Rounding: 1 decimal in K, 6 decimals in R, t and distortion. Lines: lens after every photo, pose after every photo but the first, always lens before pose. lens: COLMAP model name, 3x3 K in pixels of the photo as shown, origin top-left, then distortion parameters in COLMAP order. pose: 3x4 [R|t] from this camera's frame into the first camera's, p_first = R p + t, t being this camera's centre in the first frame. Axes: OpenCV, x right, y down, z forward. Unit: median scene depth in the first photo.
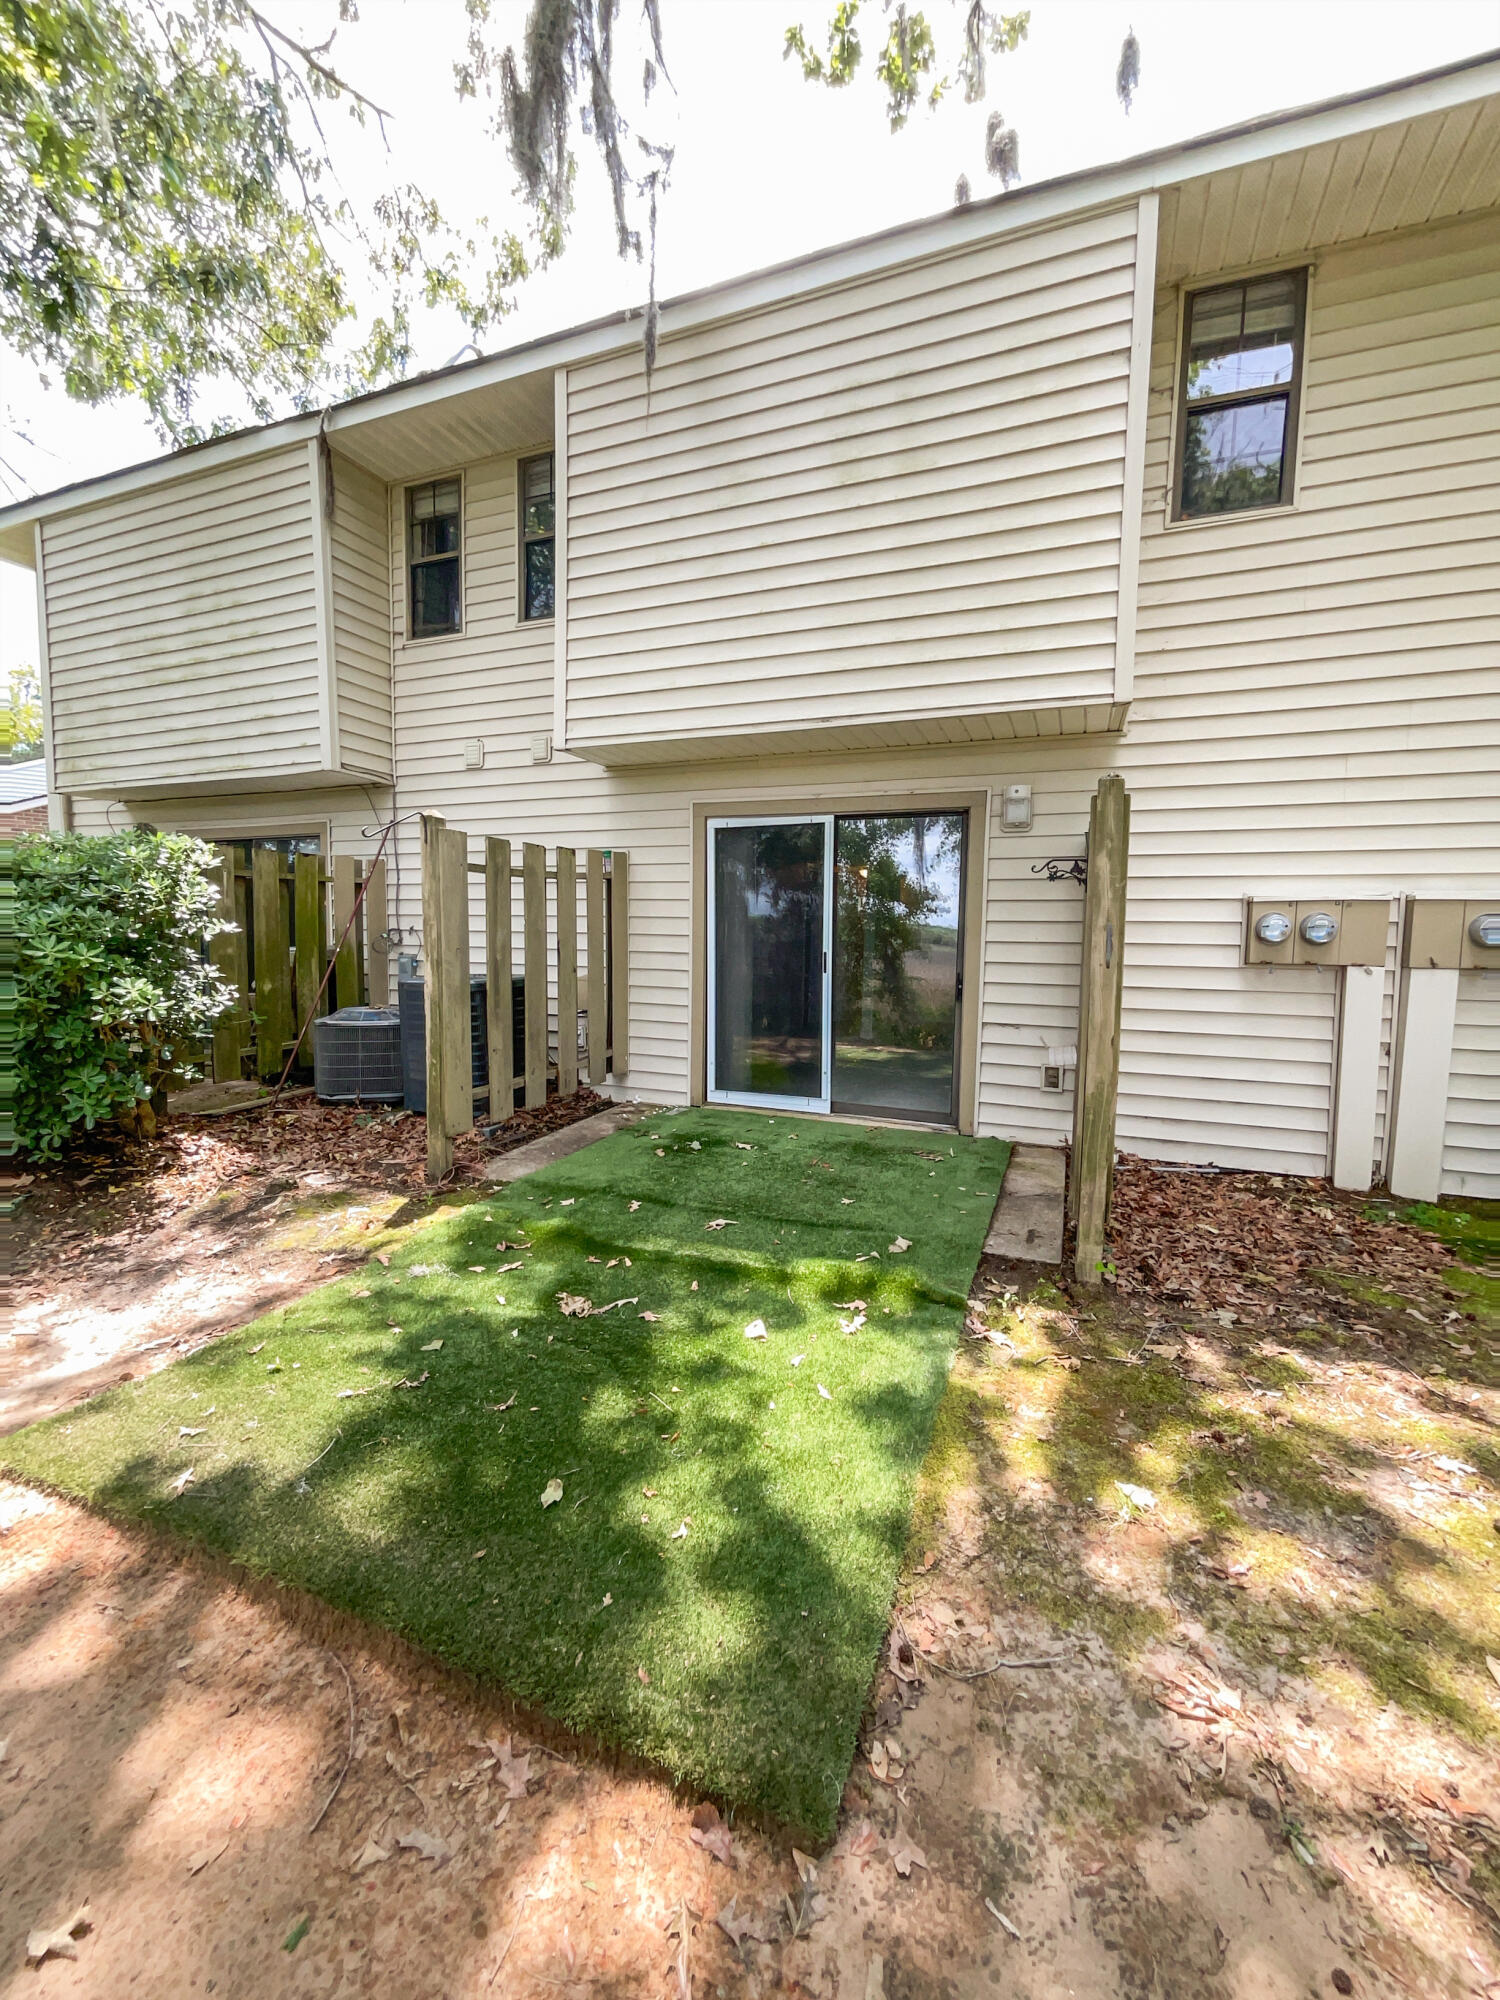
lens RADIAL K [[818.6, 0, 747.7], [0, 818.6, 995.7], [0, 0, 1]] dist [0.004622, 0.001056]
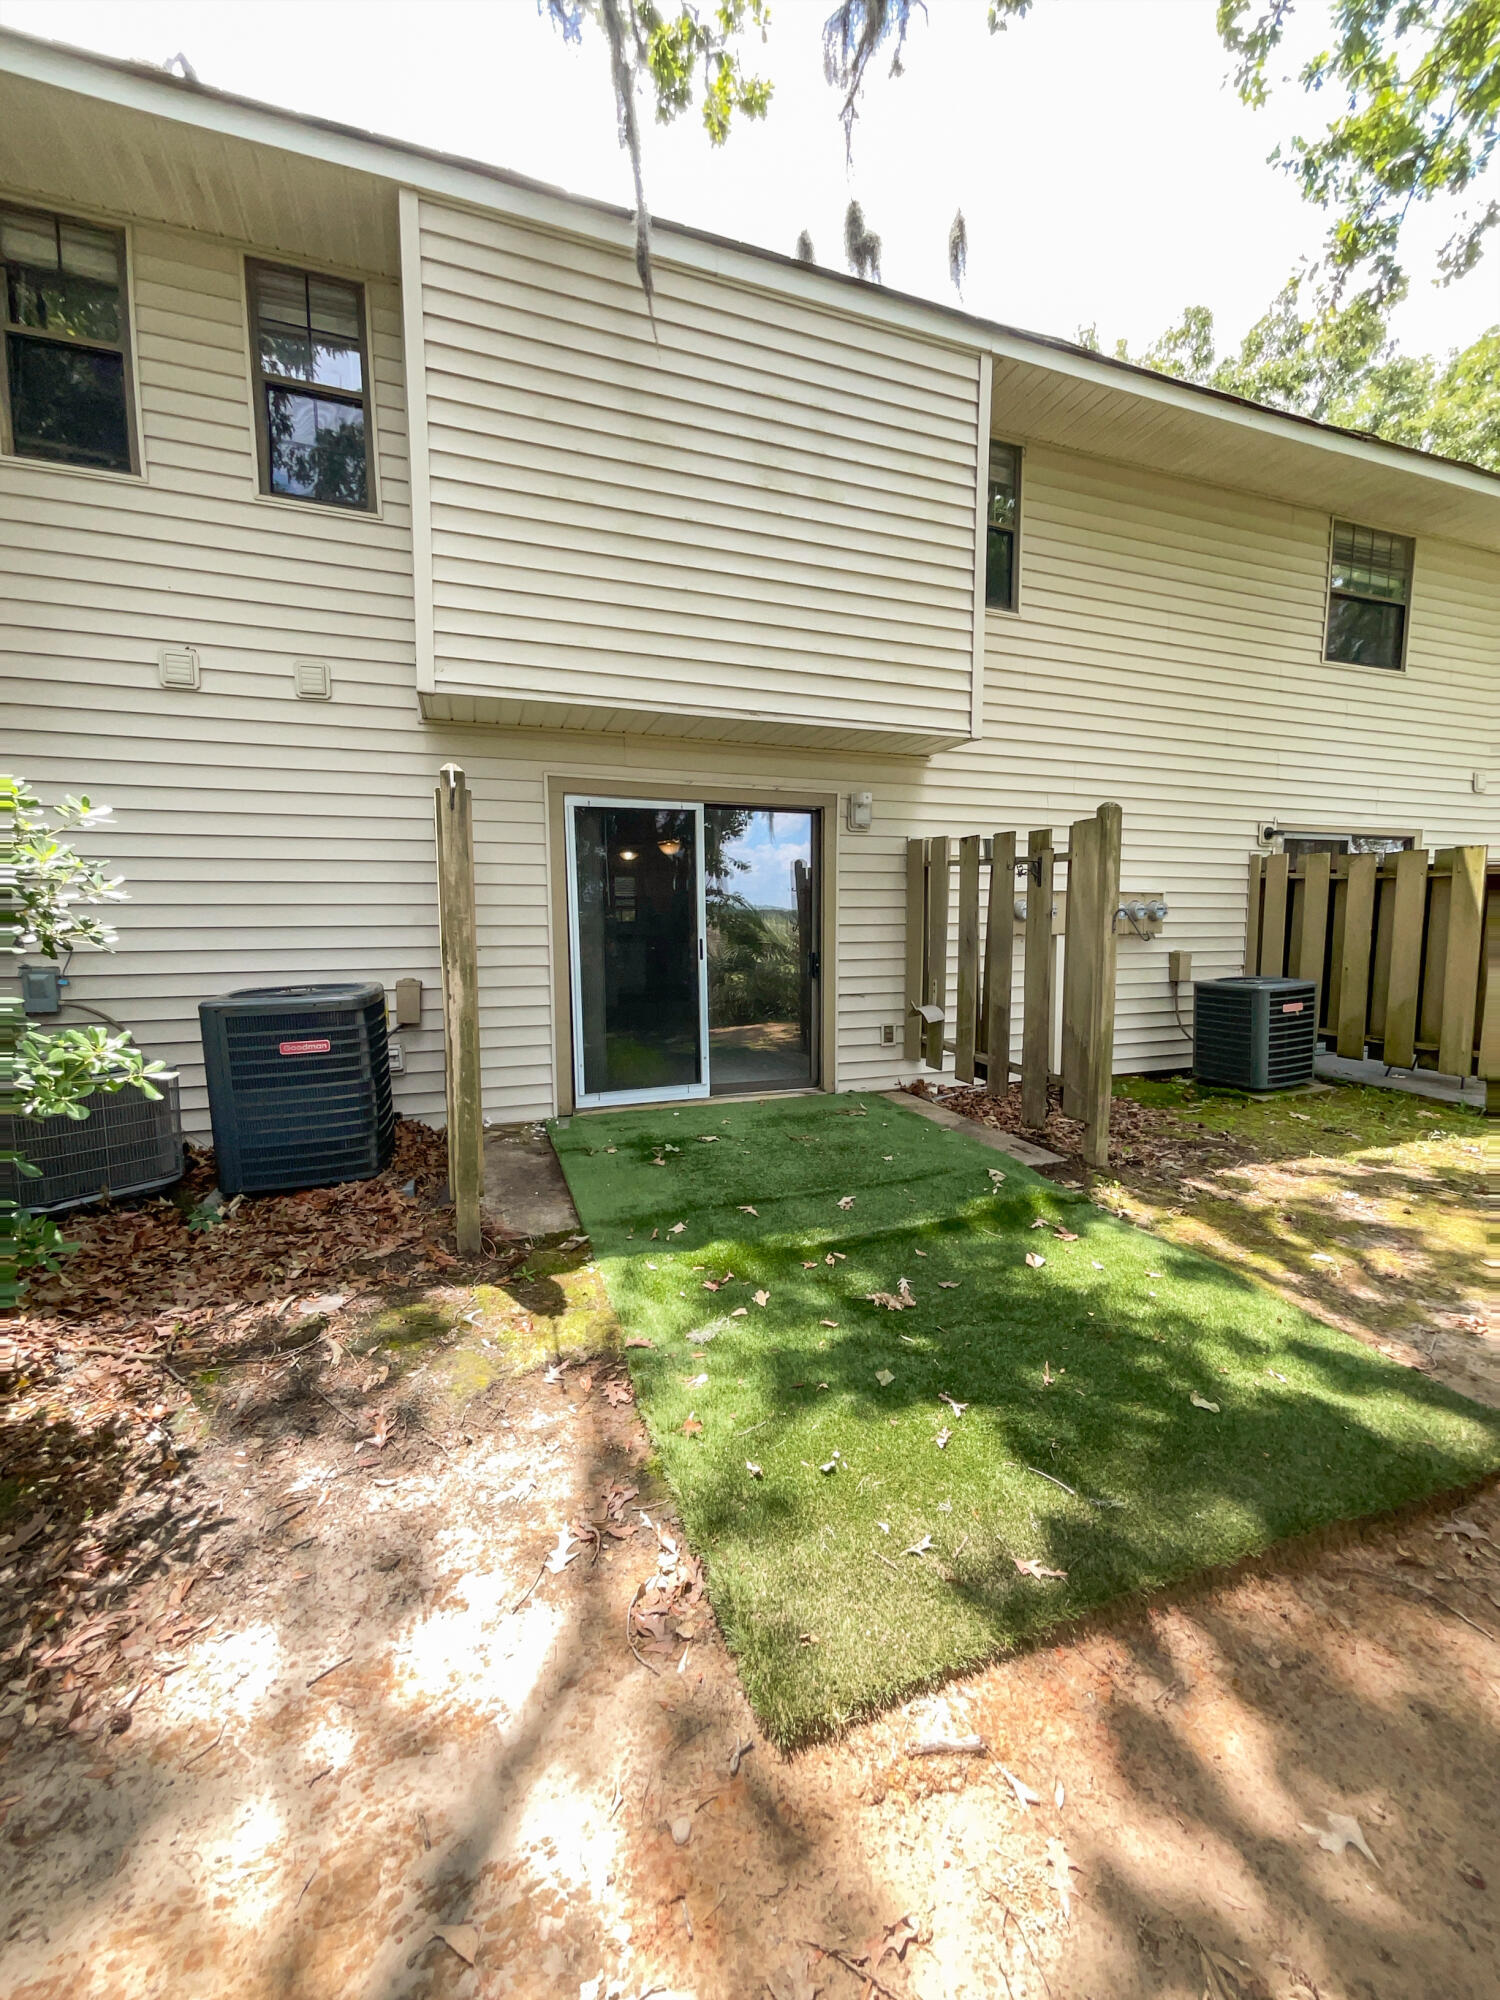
lens RADIAL K [[818.6, 0, 744.9], [0, 818.6, 998.4], [0, 0, 1]] dist [0.004622, 0.001056]
pose [[0.733803, -0.083484, 0.674213, -0.699715], [0.069444, 0.996440, 0.047801, -0.031338], [-0.675803, 0.011743, 0.736988, 0.276796]]
